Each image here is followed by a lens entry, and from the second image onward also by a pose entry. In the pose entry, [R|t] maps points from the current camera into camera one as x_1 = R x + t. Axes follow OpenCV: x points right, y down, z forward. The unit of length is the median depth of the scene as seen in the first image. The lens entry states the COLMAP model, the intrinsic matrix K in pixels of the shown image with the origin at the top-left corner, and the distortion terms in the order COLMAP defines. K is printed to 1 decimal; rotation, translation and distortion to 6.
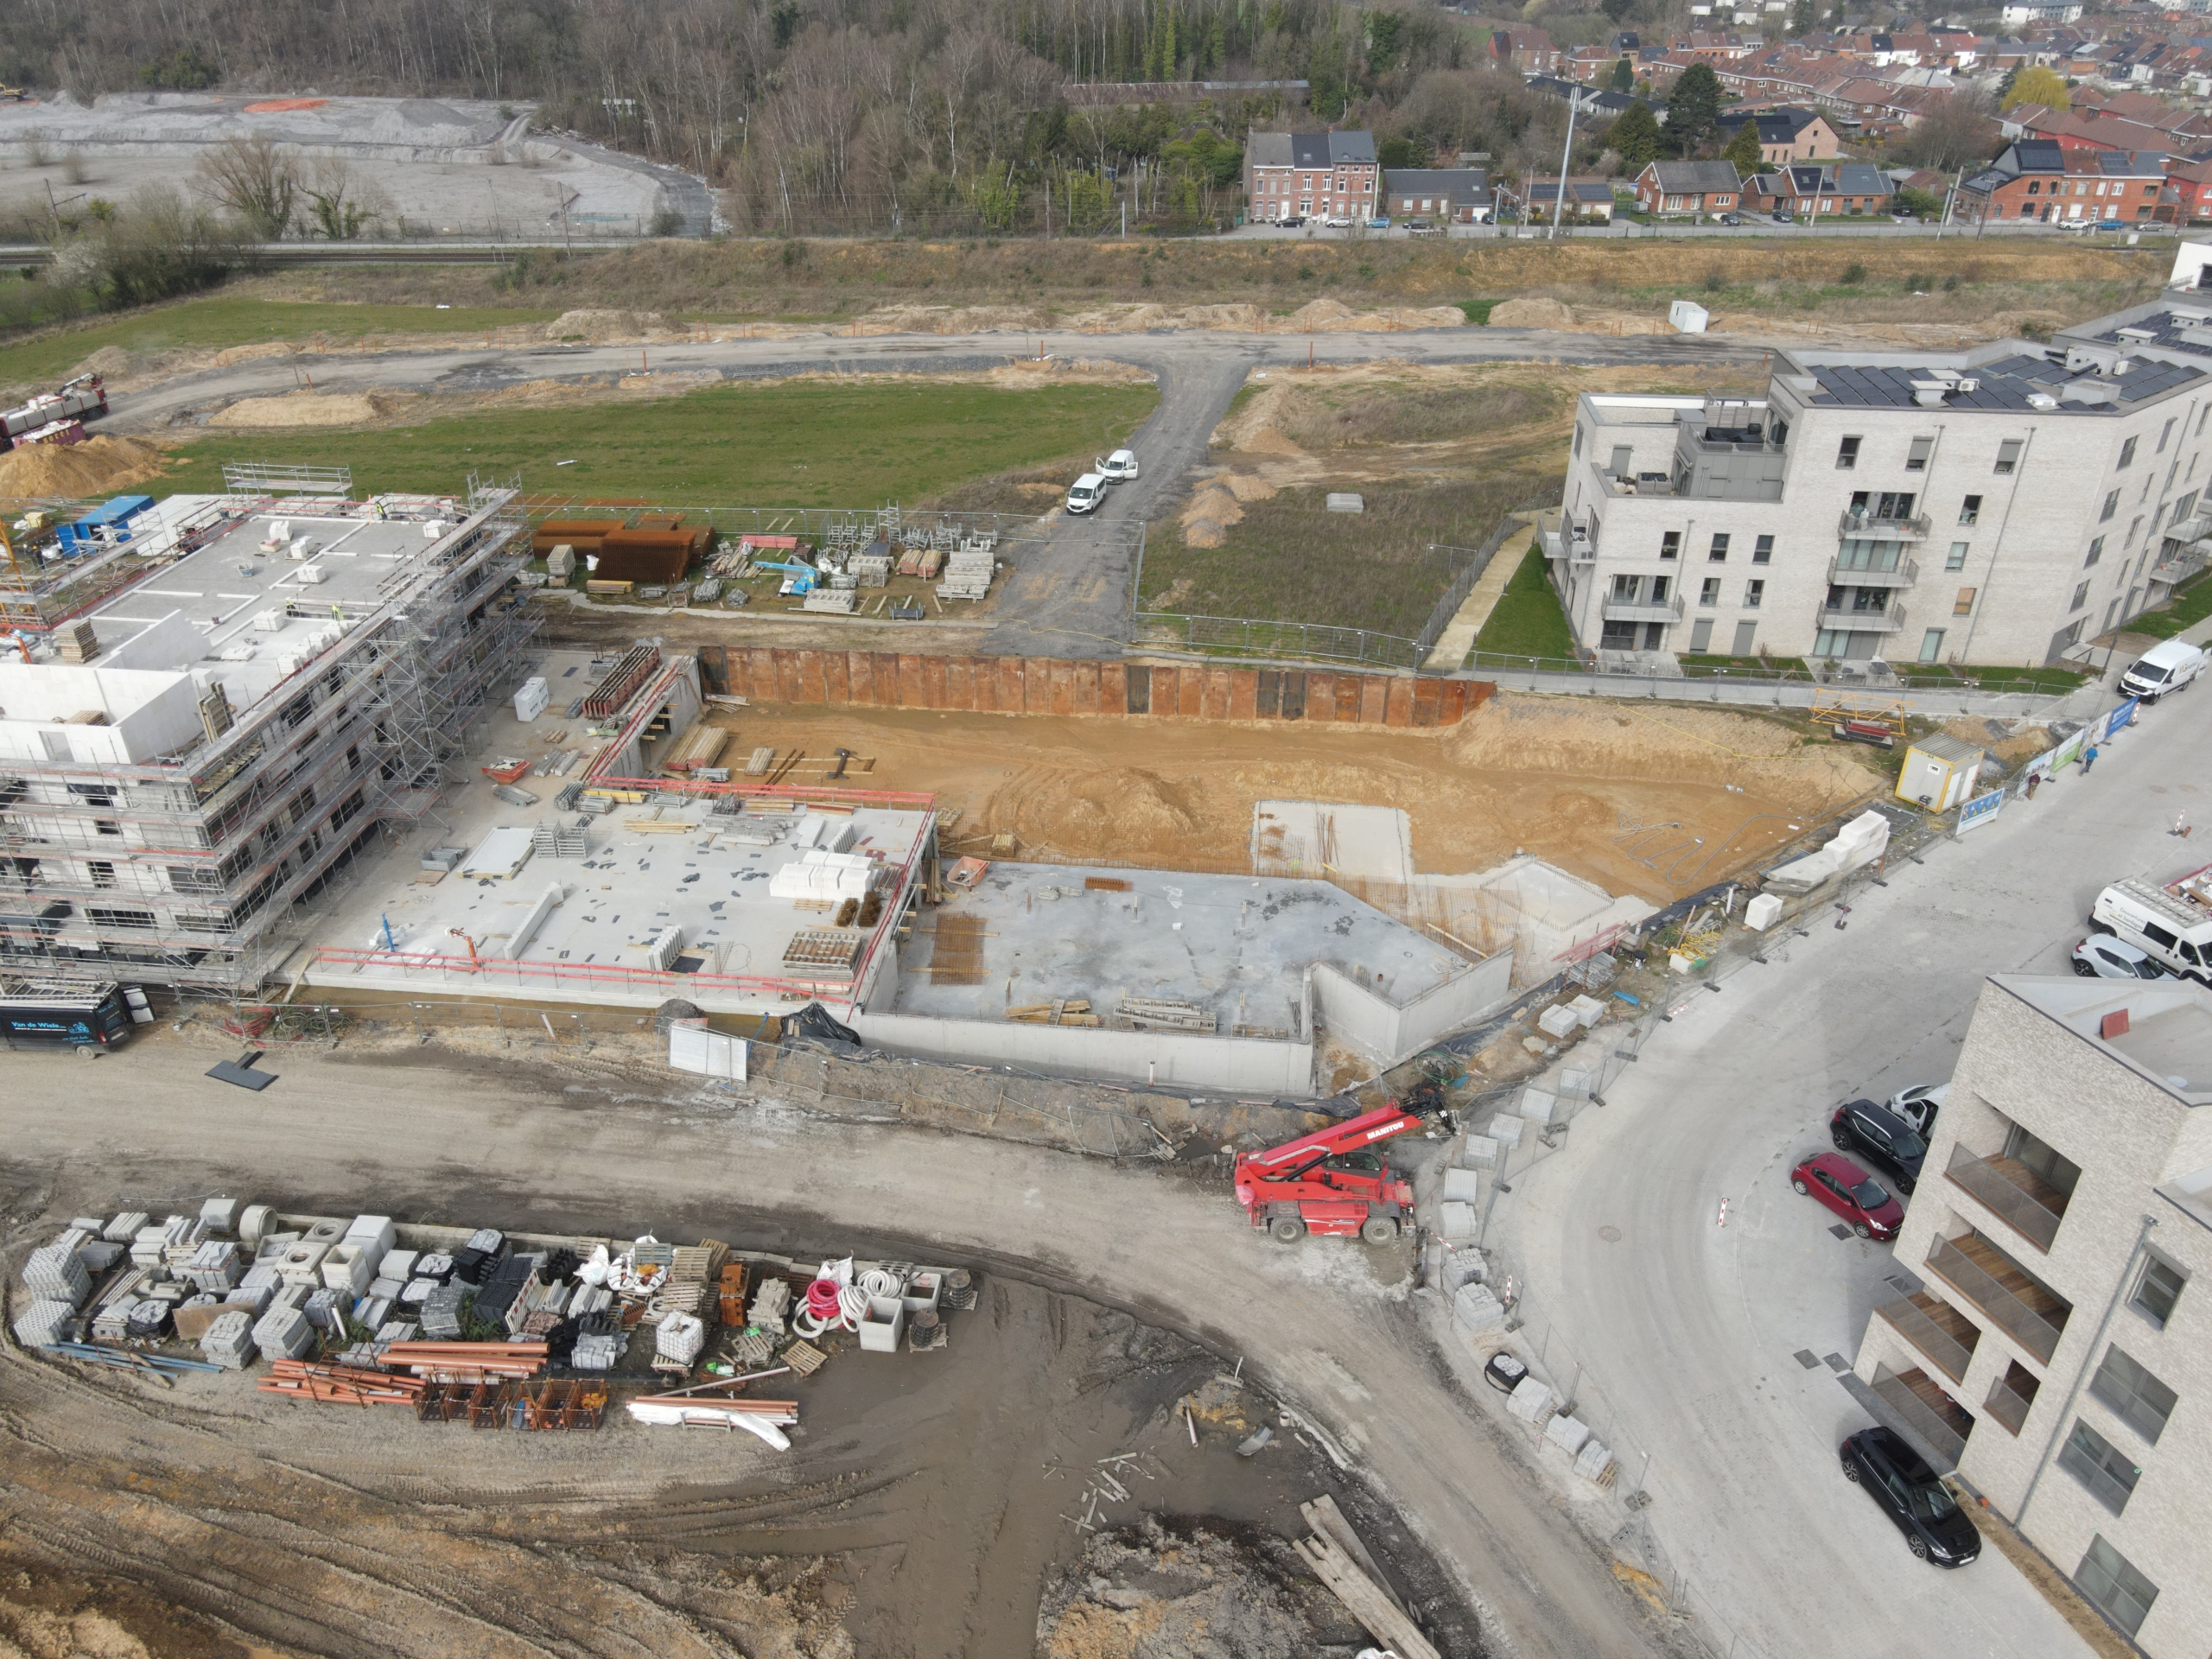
lens RADIAL K [[1624.2, 0, 1106.0], [0, 1624.2, 829.5], [0, 0, 1]] dist [0.006896, 0.005280]
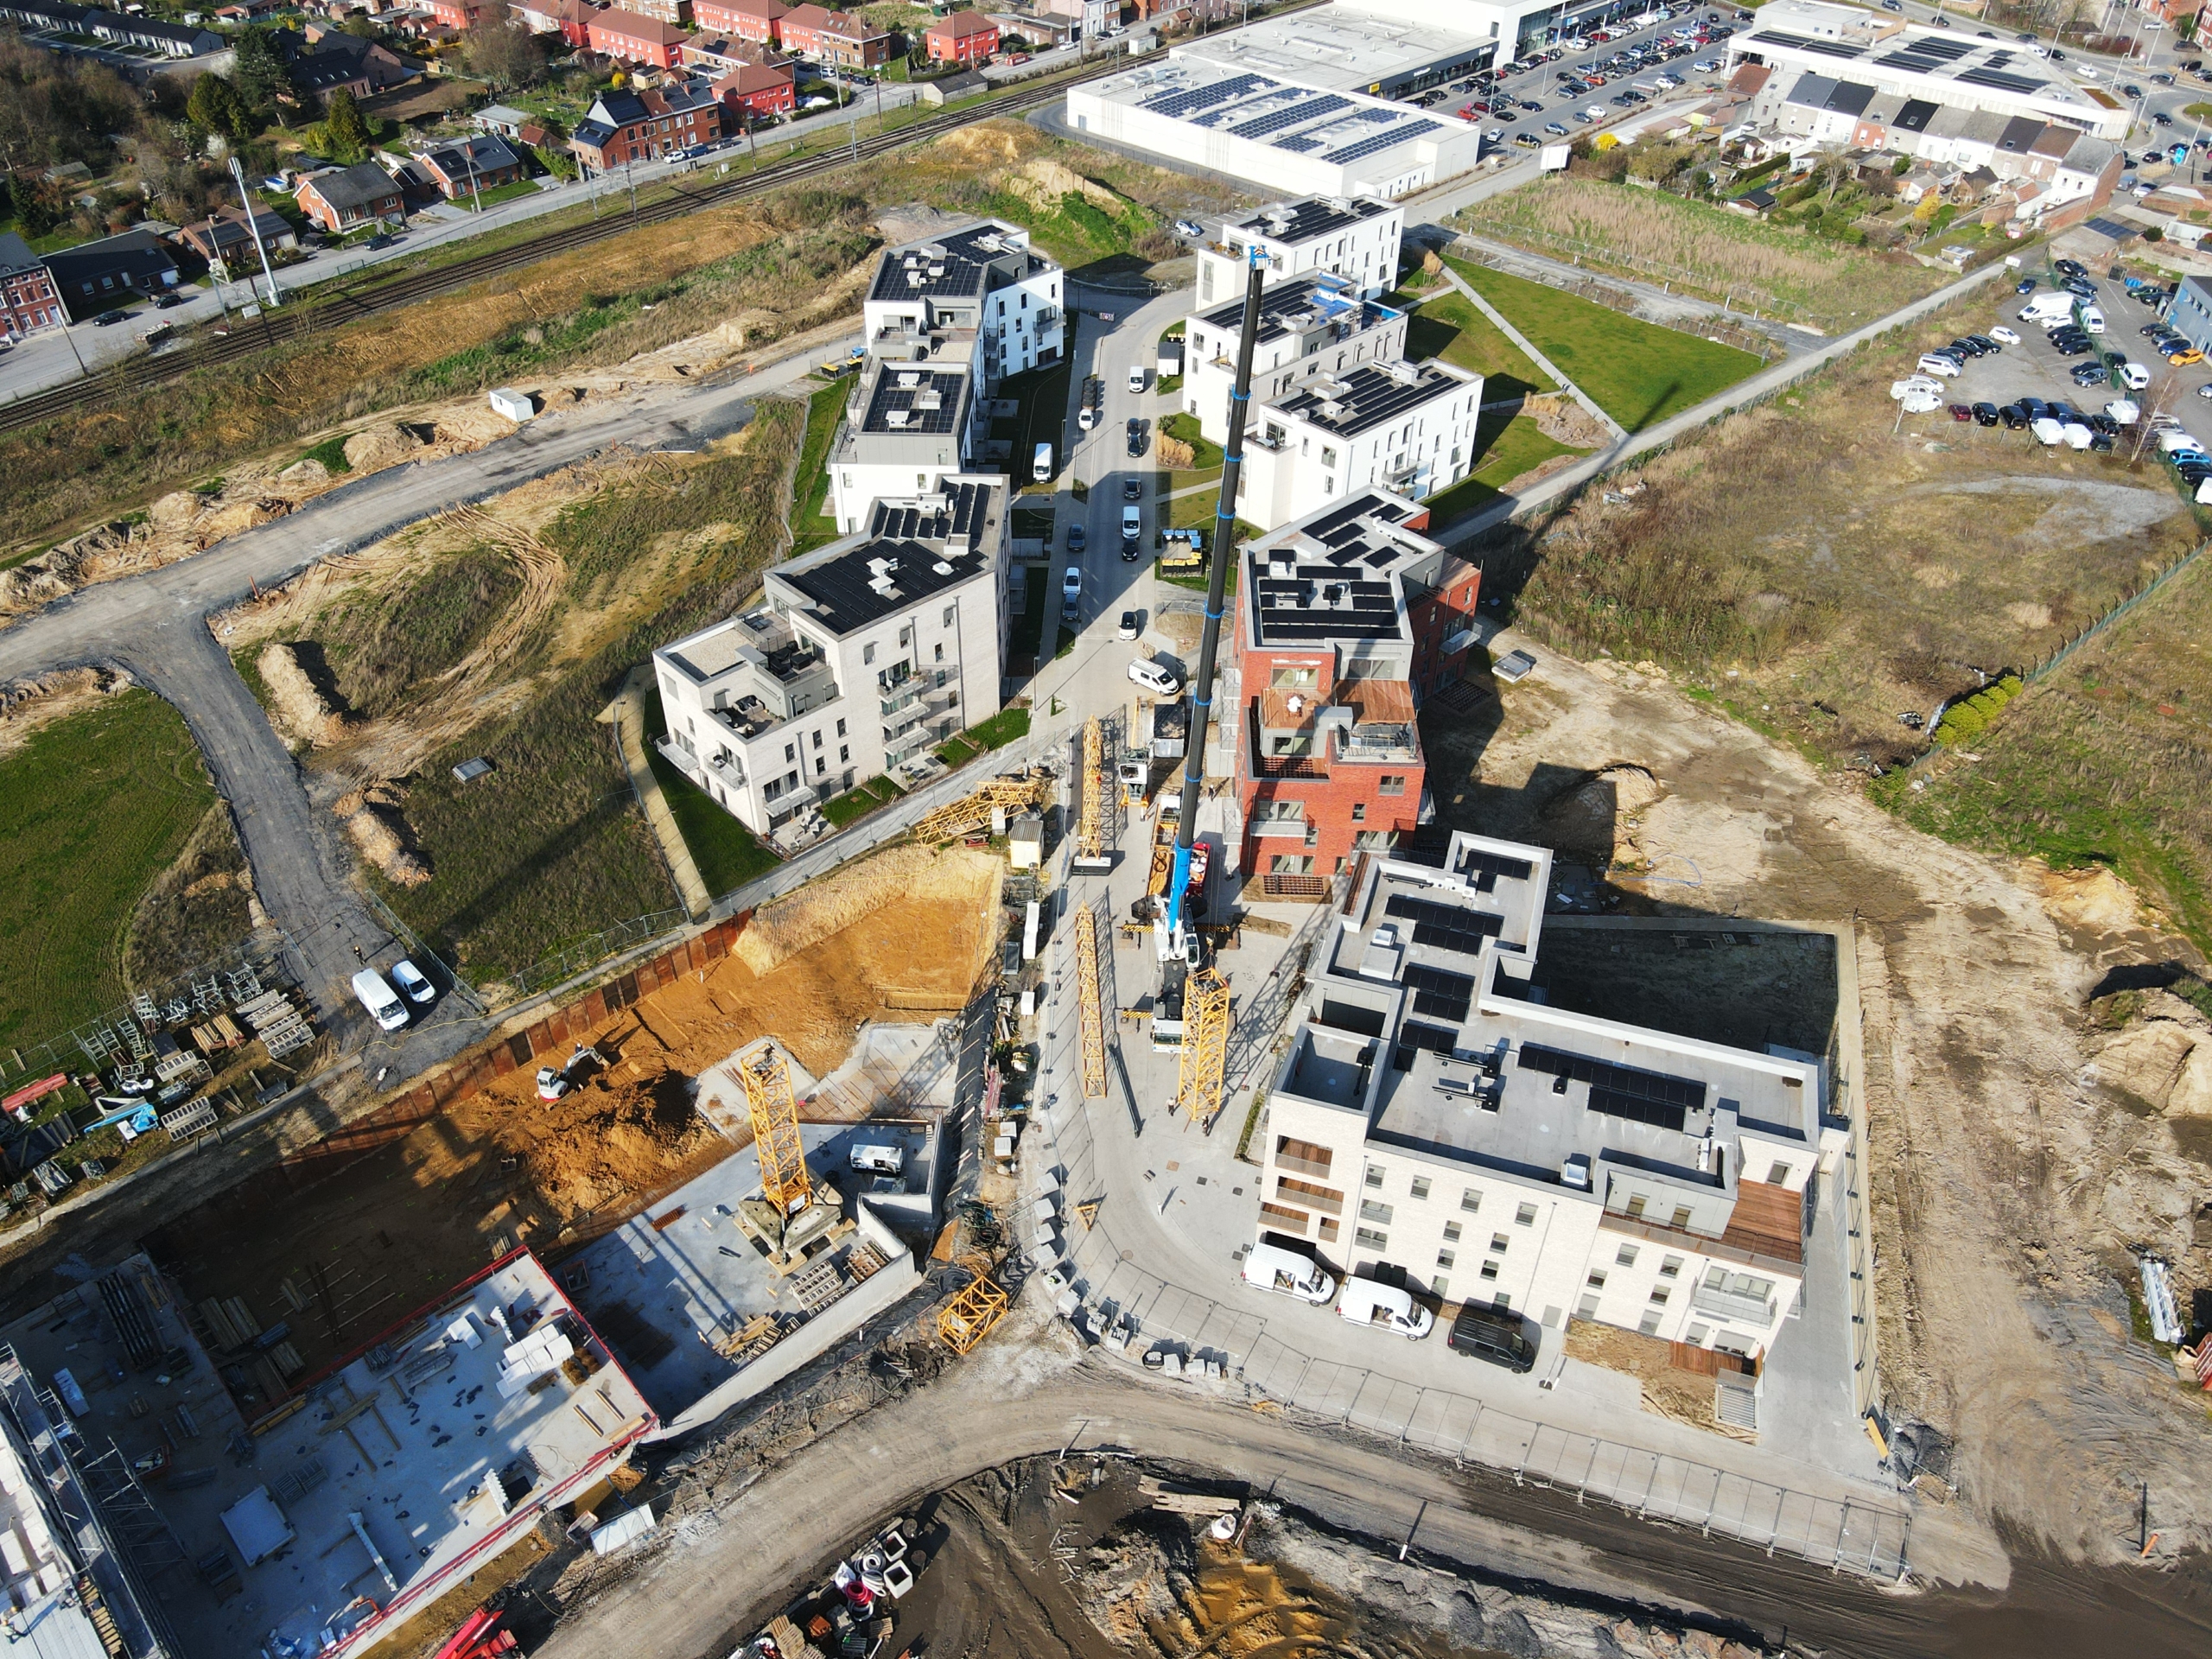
lens RADIAL K [[1611.6, 0, 1097.9], [0, 1611.6, 838.5], [0, 0, 1]] dist [-0.008677, 0.046883]
pose [[0.655204, -0.485054, 0.579164, -0.278050], [0.375038, 0.874349, 0.307995, -0.376674], [-0.655785, 0.015409, 0.754791, -0.199313]]
